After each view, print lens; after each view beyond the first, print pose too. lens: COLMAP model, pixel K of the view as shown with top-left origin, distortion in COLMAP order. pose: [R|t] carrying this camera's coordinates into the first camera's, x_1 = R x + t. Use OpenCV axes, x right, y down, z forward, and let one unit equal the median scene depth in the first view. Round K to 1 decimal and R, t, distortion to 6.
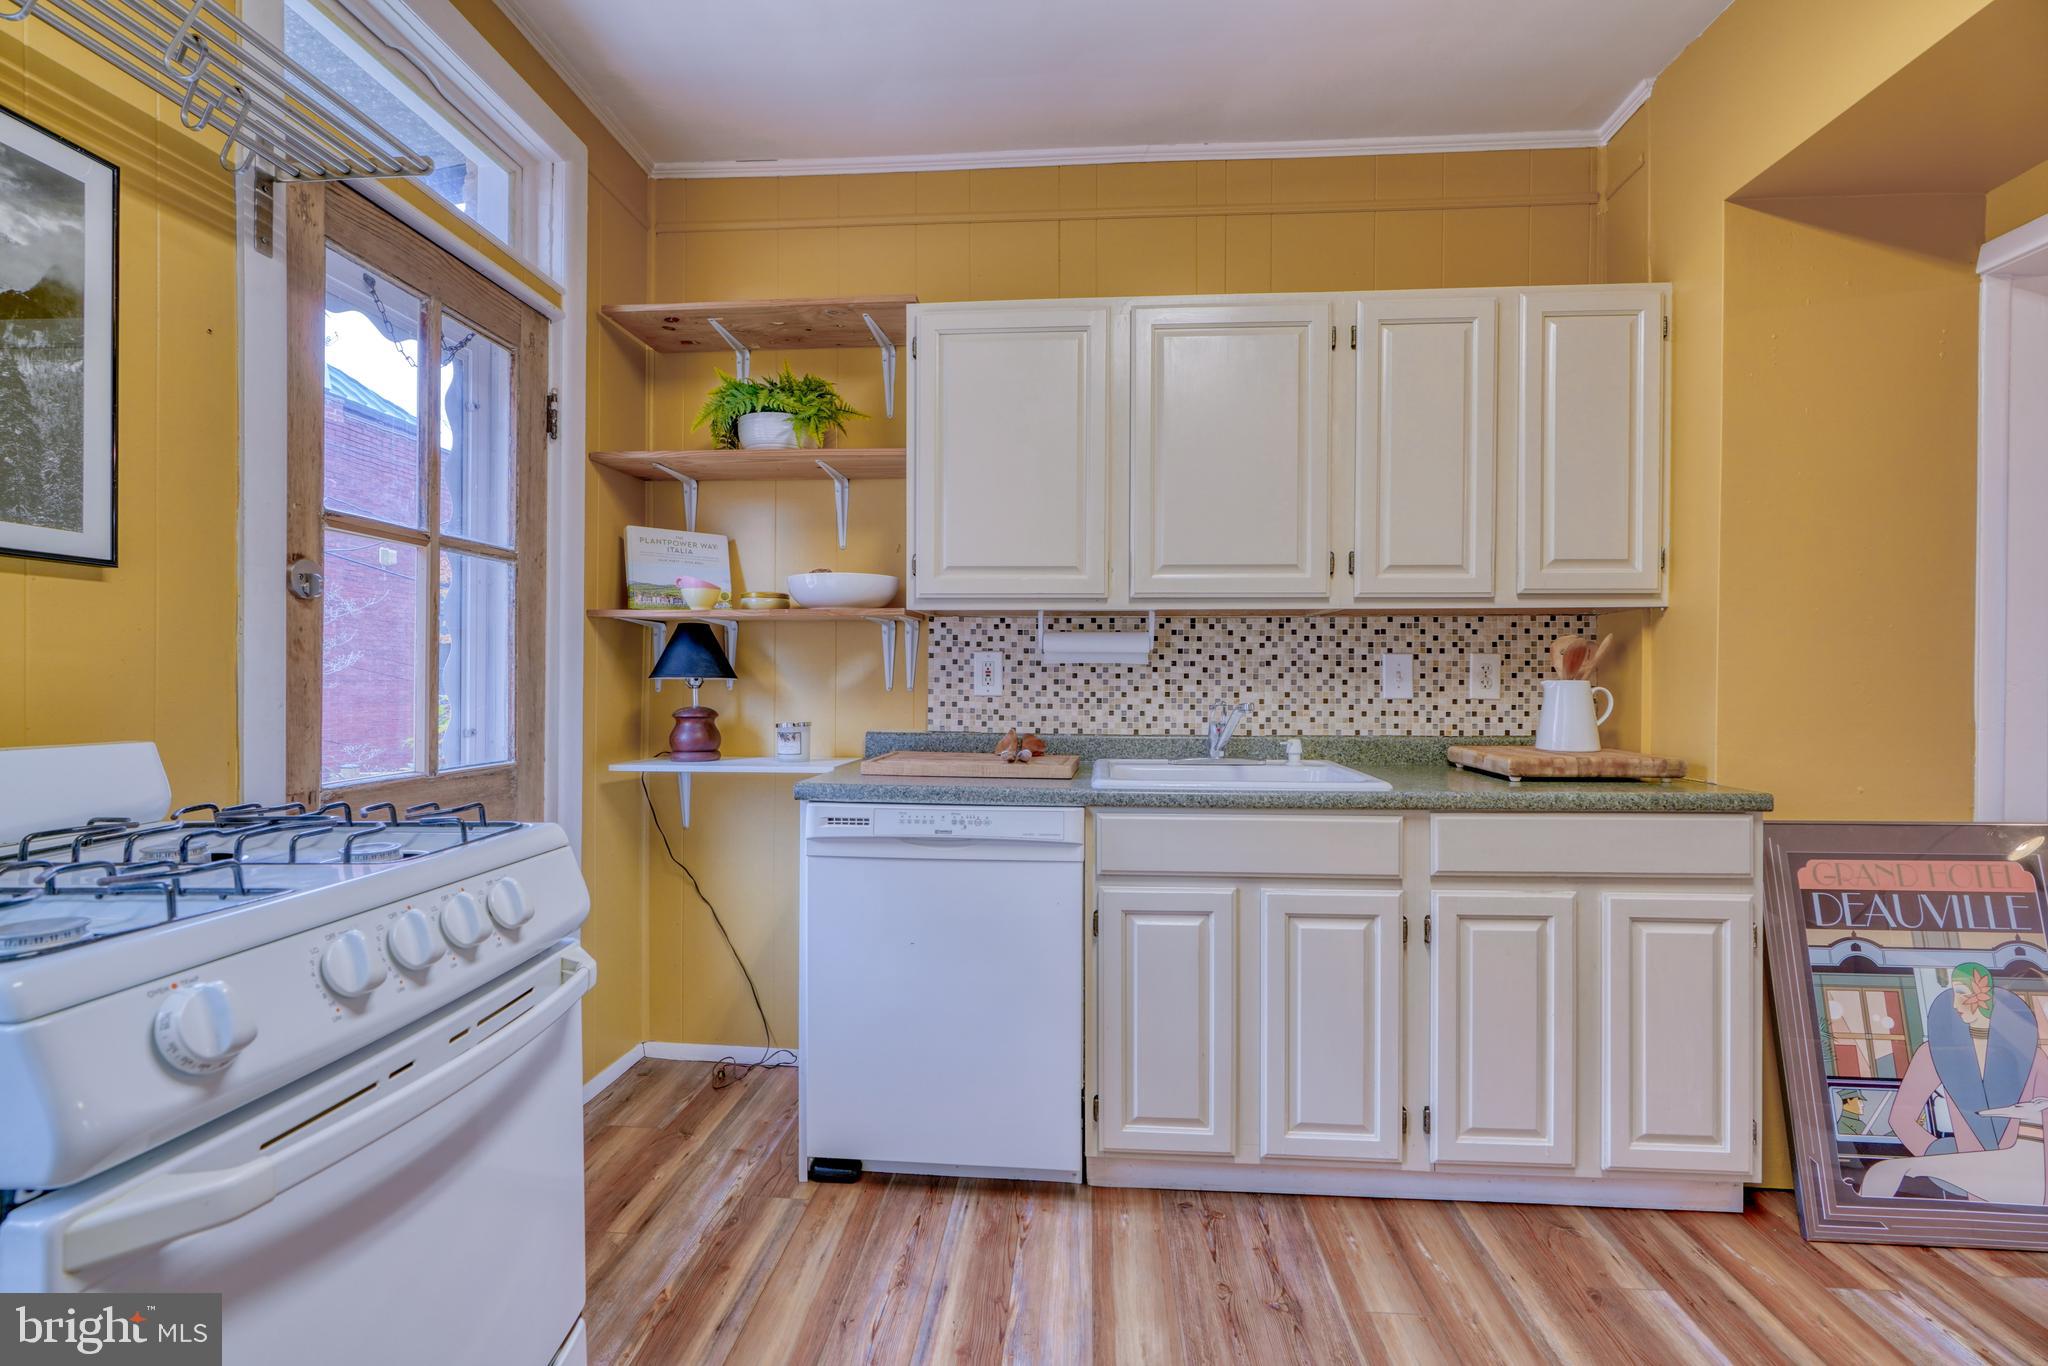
lens RADIAL K [[930.5, 0, 1023.1], [0, 930.5, 682.8], [0, 0, 1]] dist [-0.009138, 0.002263]
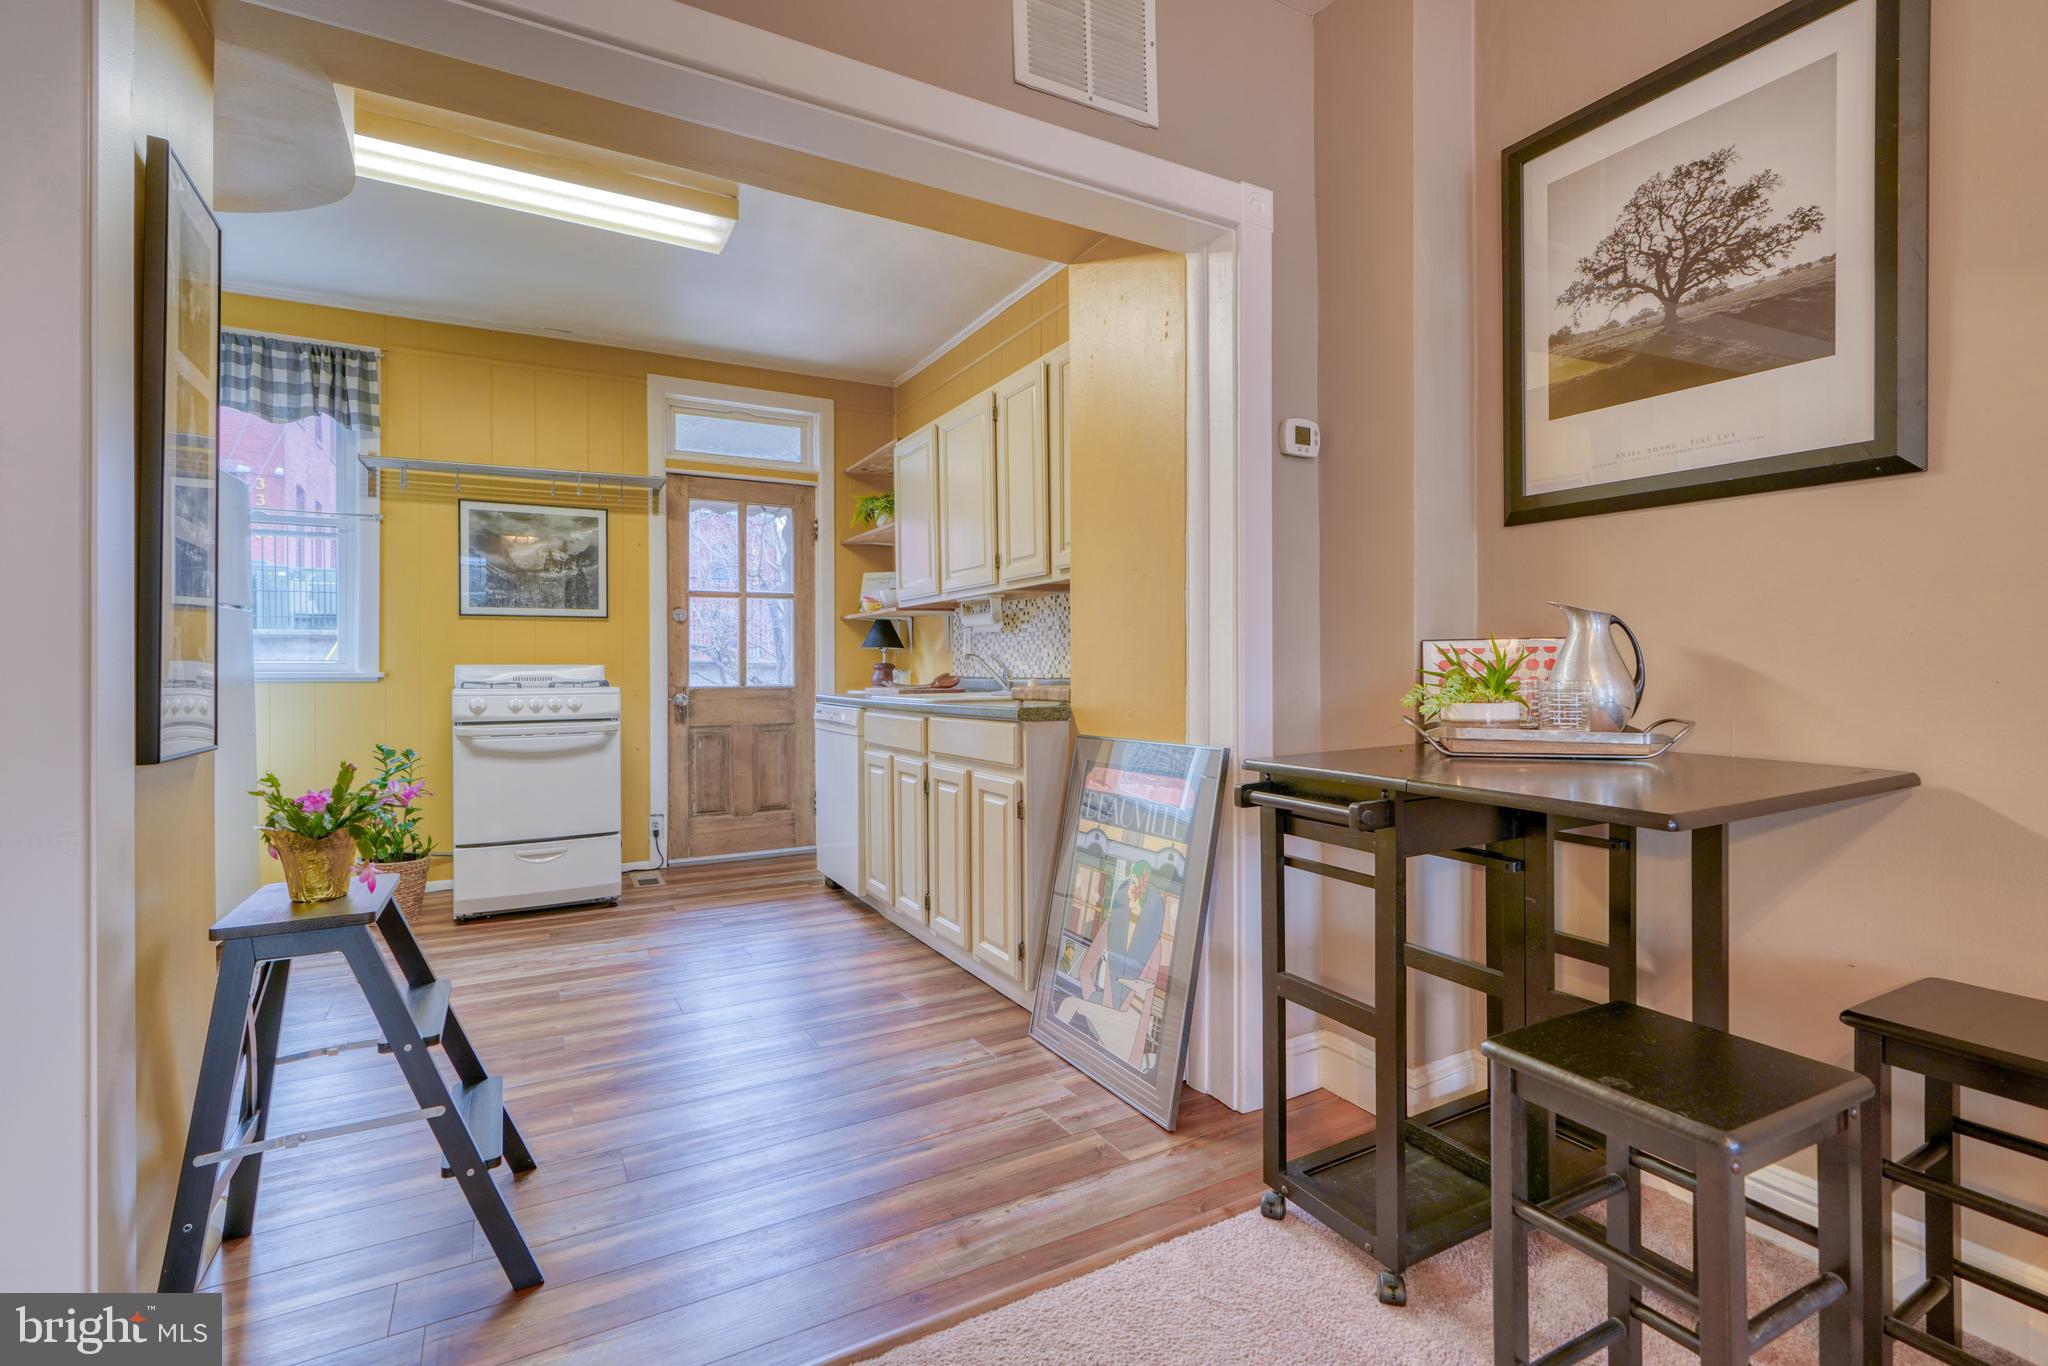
lens RADIAL K [[930.5, 0, 1023.1], [0, 930.5, 664.5], [0, 0, 1]] dist [-0.009138, 0.002263]
pose [[0.549719, -0.009953, -0.835290, 1.478127], [0.005646, 0.999950, -0.008200, 0.048300], [0.835331, -0.000208, 0.549748, 0.176433]]
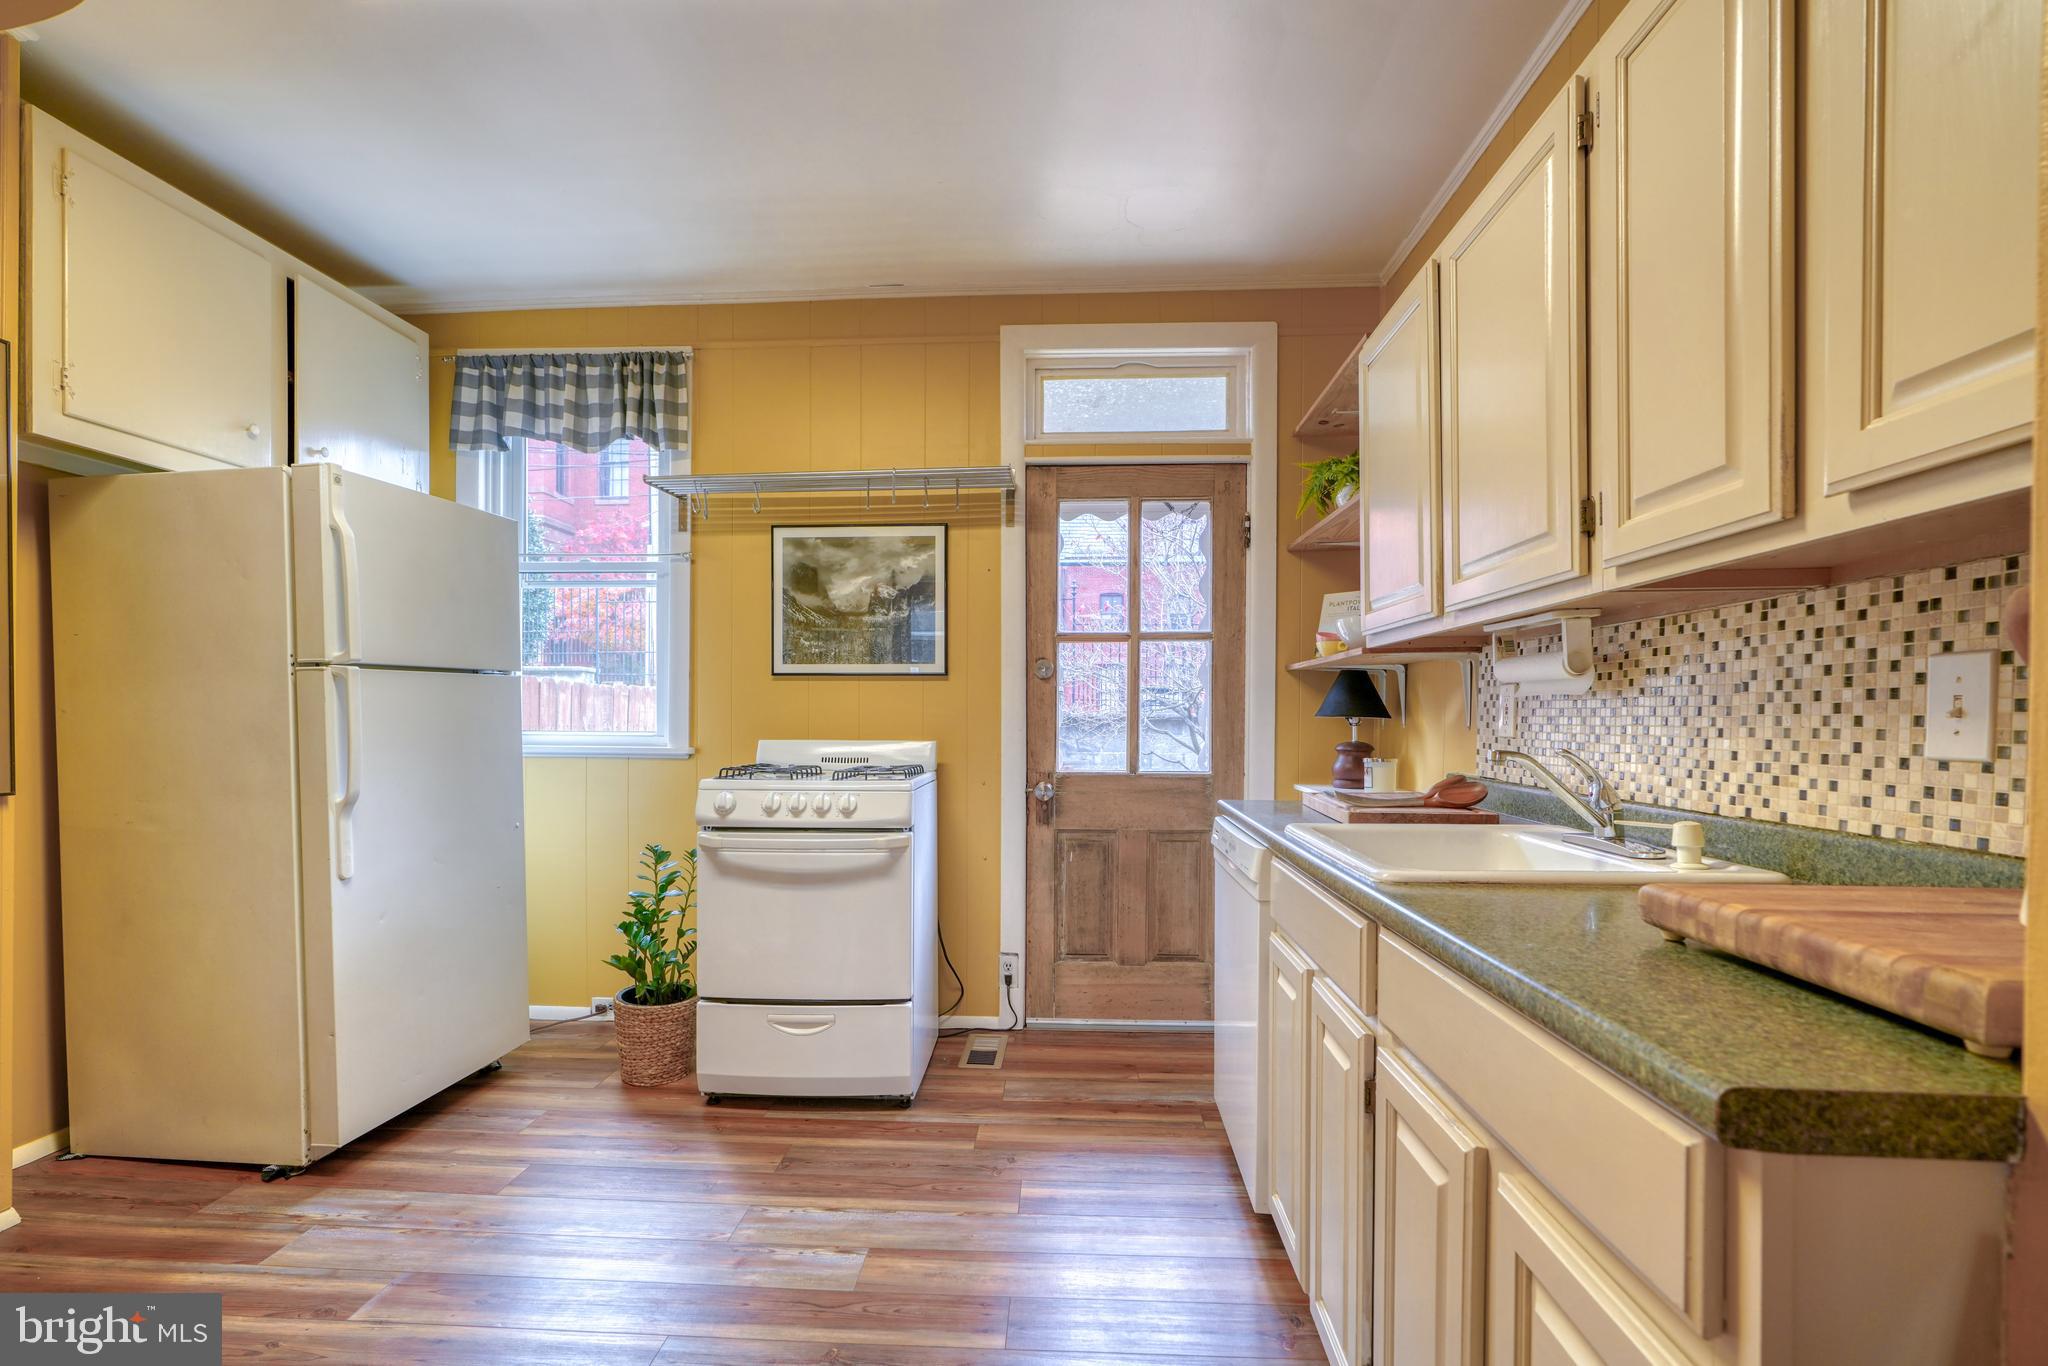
lens RADIAL K [[930.5, 0, 1022.2], [0, 930.5, 726.1], [0, 0, 1]] dist [-0.009138, 0.002263]
pose [[0.019519, 0.005661, -0.999793, 0.825952], [-0.004836, 0.999973, 0.005567, 0.001396], [0.999798, 0.004726, 0.019546, 0.577349]]
